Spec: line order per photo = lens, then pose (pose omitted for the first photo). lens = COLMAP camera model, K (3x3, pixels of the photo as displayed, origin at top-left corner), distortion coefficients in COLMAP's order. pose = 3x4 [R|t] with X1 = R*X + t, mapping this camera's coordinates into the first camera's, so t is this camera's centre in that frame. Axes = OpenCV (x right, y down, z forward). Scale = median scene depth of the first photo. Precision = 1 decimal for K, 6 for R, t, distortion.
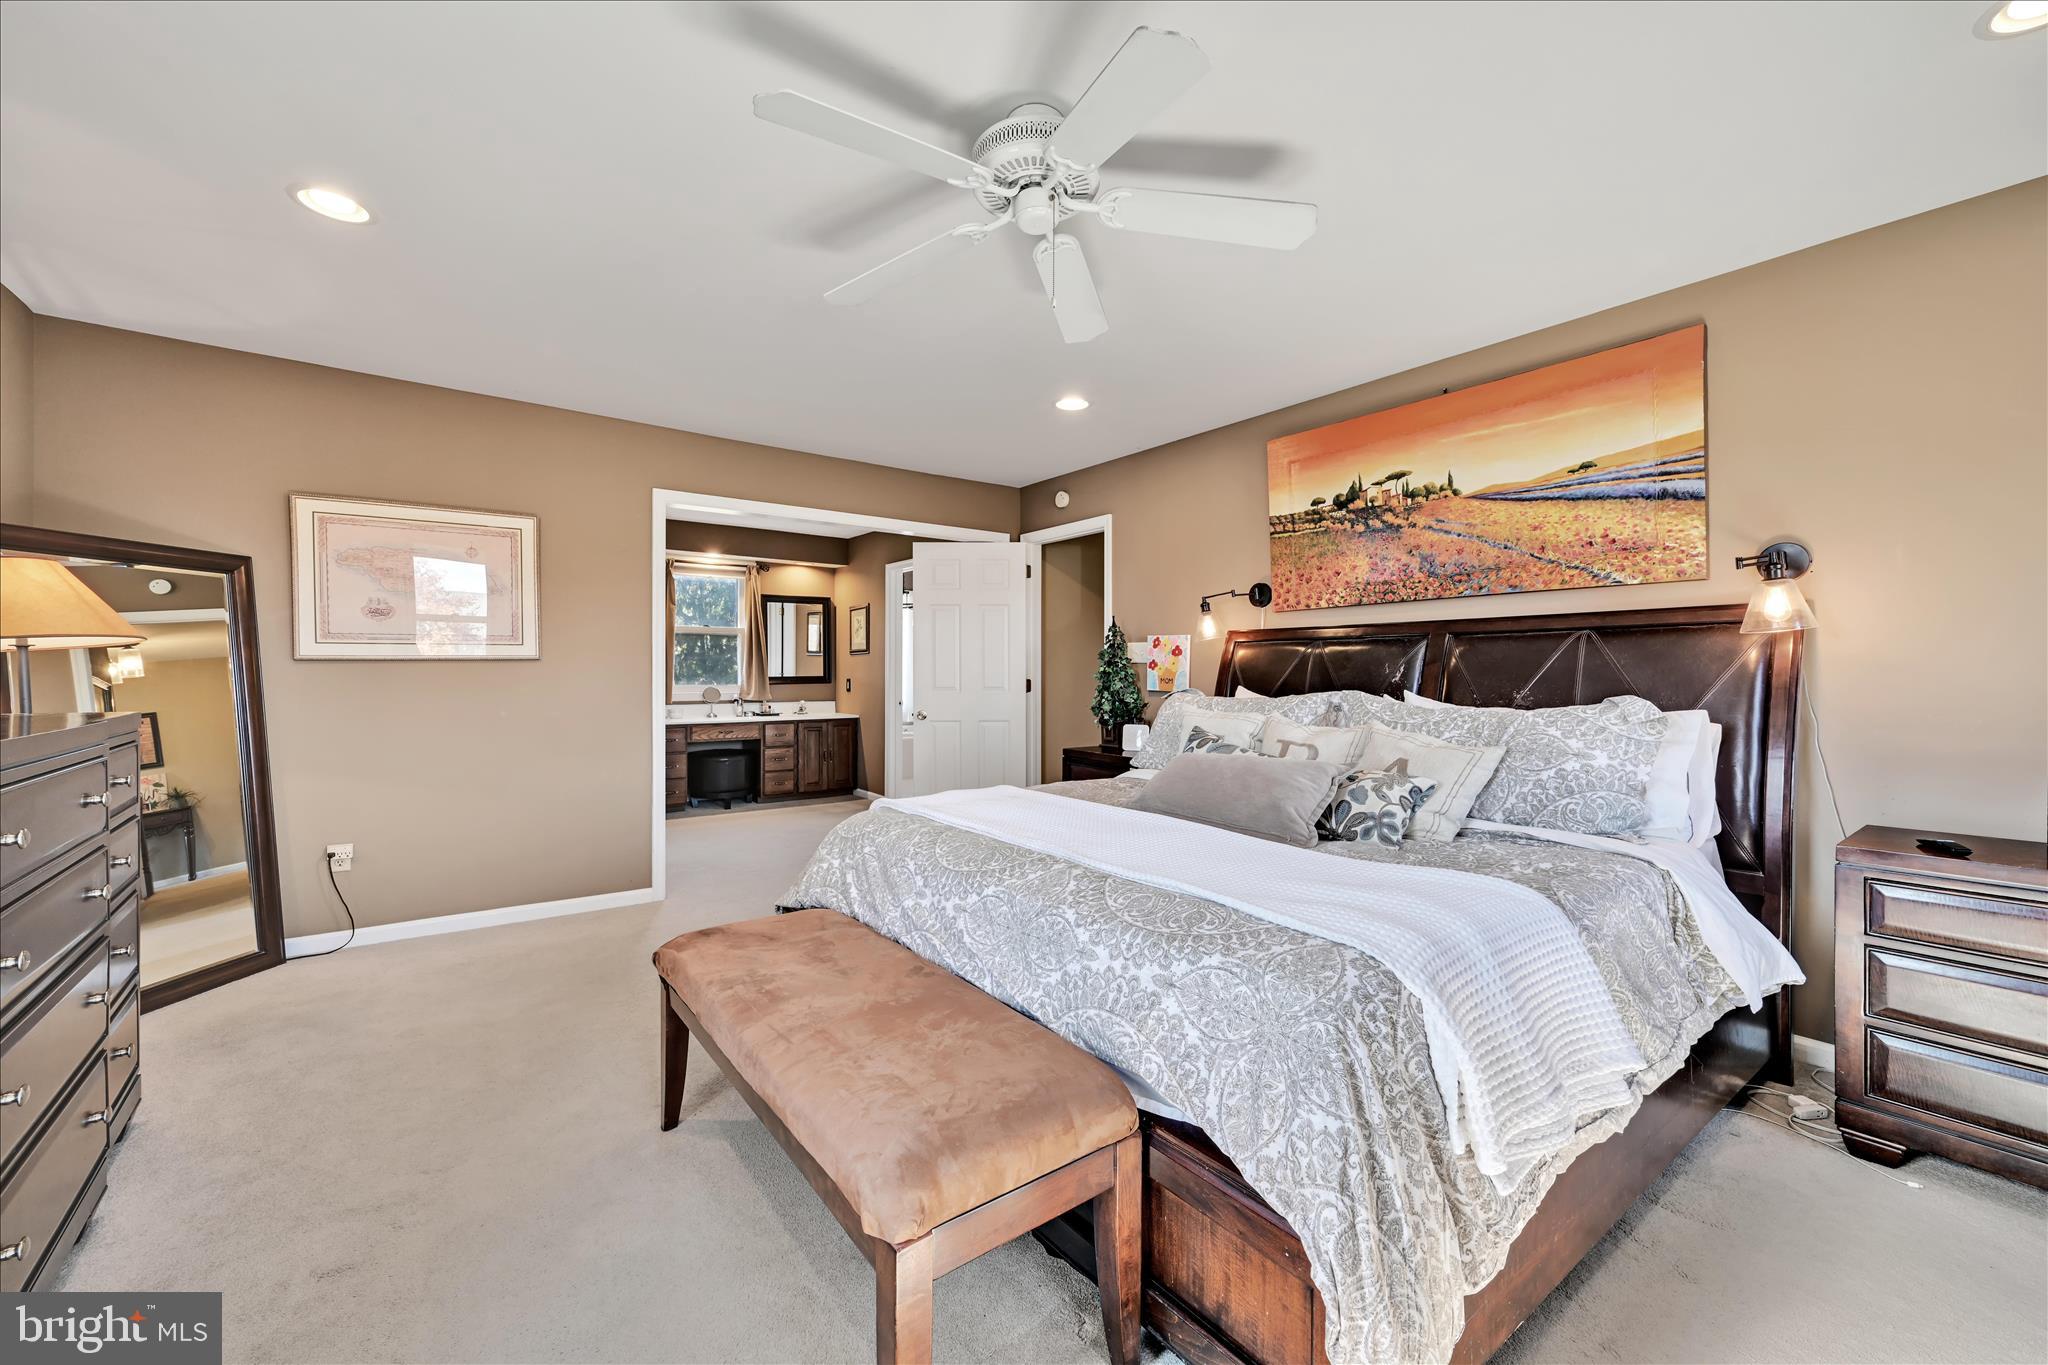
lens RADIAL K [[807.3, 0, 1017.2], [0, 807.3, 682.6], [0, 0, 1]] dist [0.001423, 0.000108]
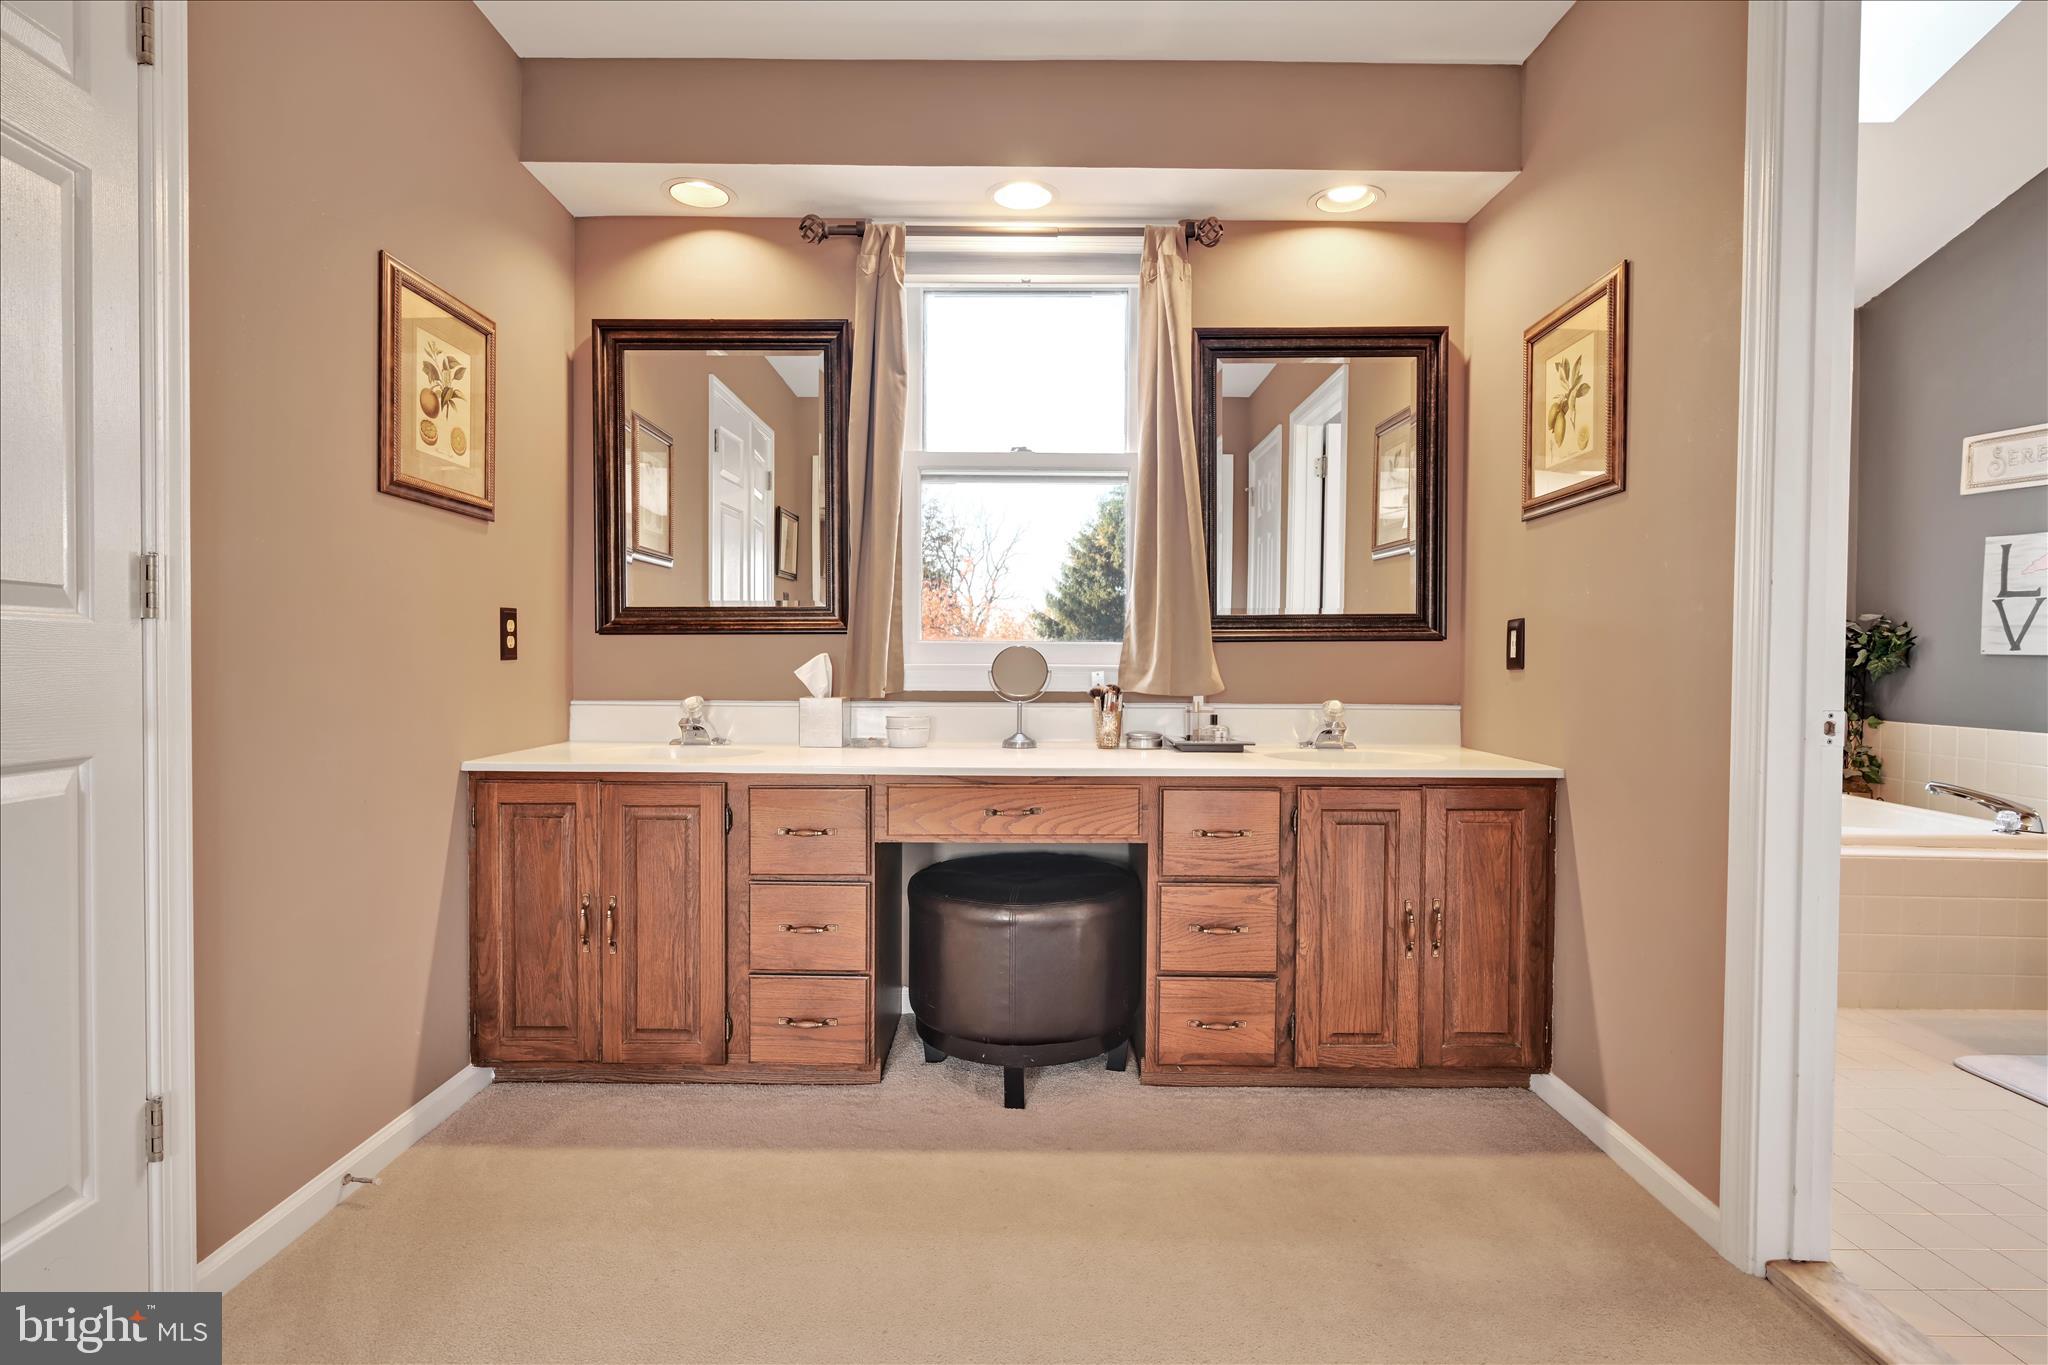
lens RADIAL K [[1013.0, 0, 1018.8], [0, 1013.0, 668.8], [0, 0, 1]] dist [-0.000926, -0.000416]
pose [[0.791642, 0.016331, -0.610767, -0.143532], [-0.010549, 0.999859, 0.013062, 0.008387], [0.610894, -0.003898, 0.791703, 0.677443]]
